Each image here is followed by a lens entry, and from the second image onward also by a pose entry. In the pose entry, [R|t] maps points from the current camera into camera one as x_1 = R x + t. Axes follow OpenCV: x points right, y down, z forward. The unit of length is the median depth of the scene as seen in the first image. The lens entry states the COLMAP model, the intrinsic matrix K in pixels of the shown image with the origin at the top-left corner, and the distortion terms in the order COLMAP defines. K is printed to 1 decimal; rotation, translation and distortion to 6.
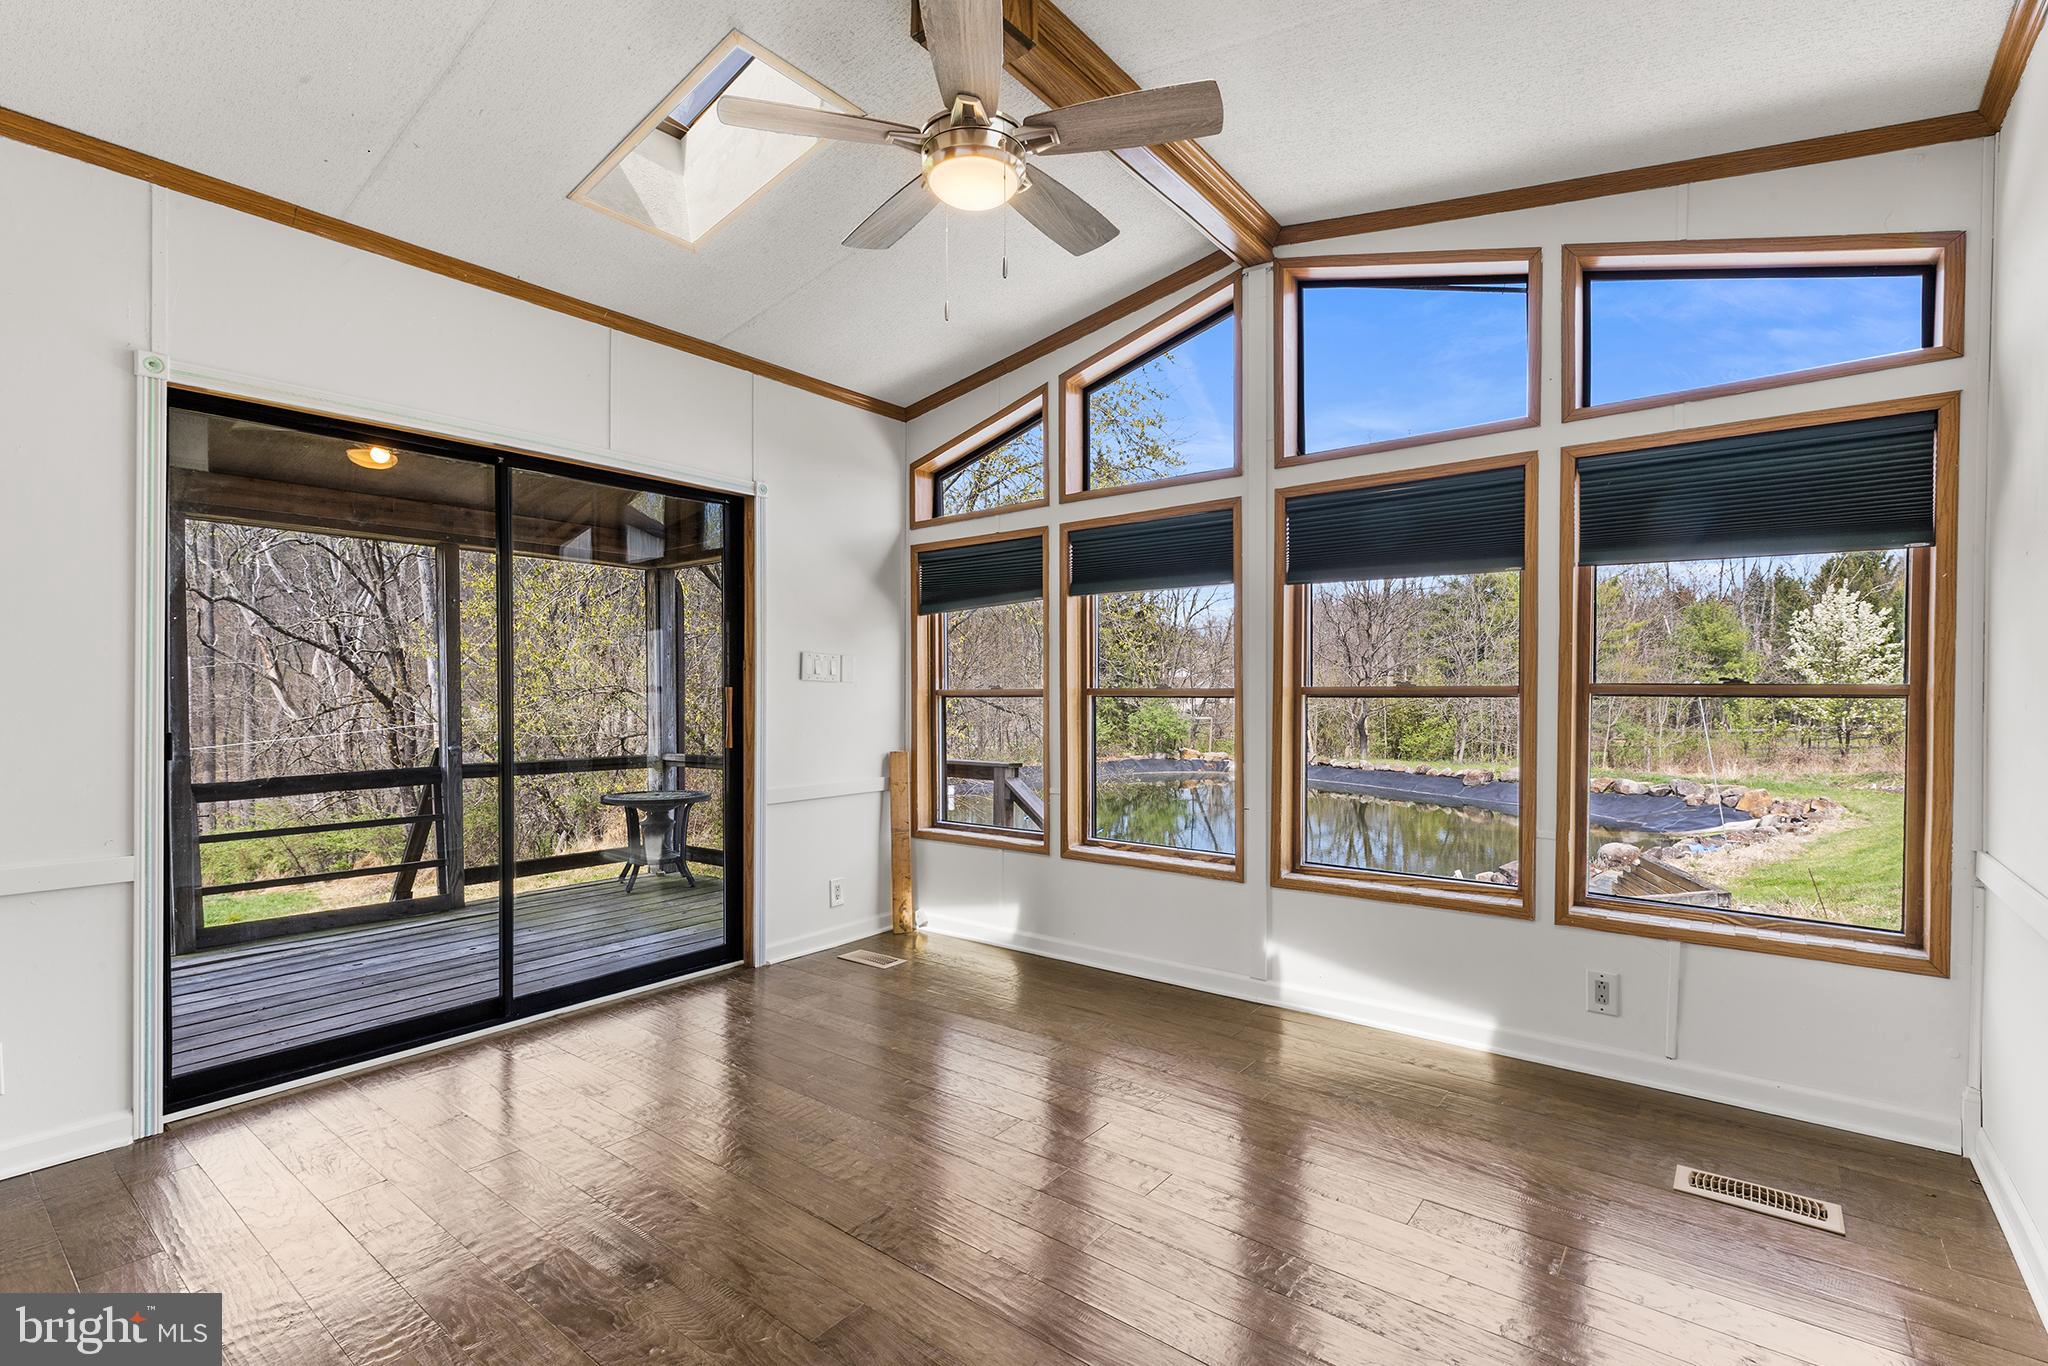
lens RADIAL K [[934.0, 0, 1024.0], [0, 934.0, 683.0], [0, 0, 1]] dist [-0.000705, -0.000226]
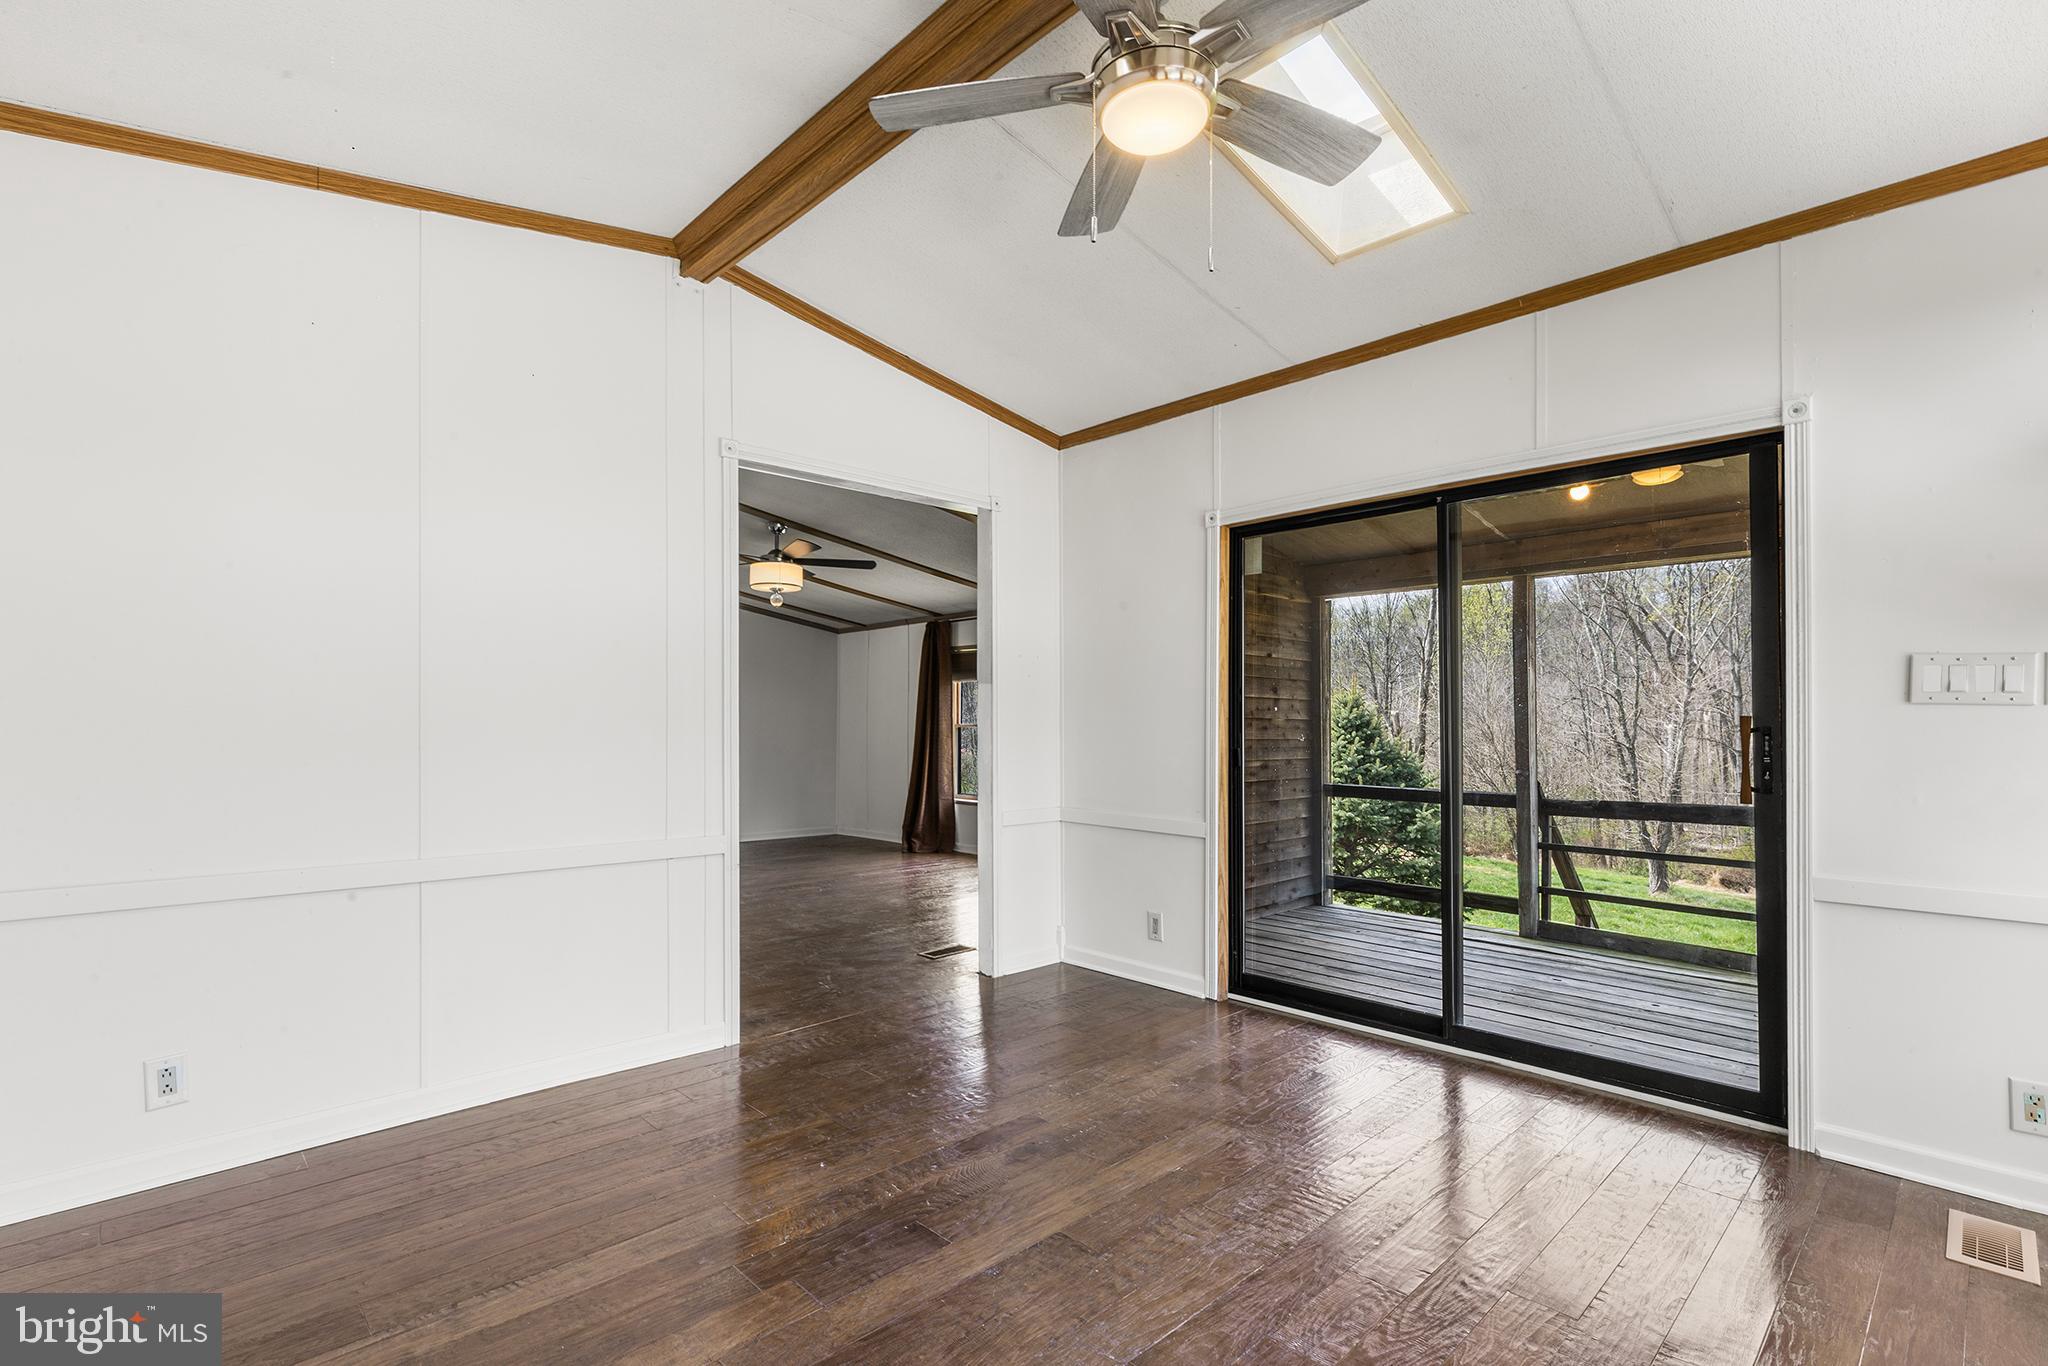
lens RADIAL K [[943.9, 0, 1022.3], [0, 943.9, 689.6], [0, 0, 1]] dist [0.000227, -0.000088]
pose [[-0.139501, -0.031062, -0.989735, 0.458974], [0.006803, 0.999454, -0.032326, 0.003921], [0.990199, -0.011243, -0.139214, 0.579192]]
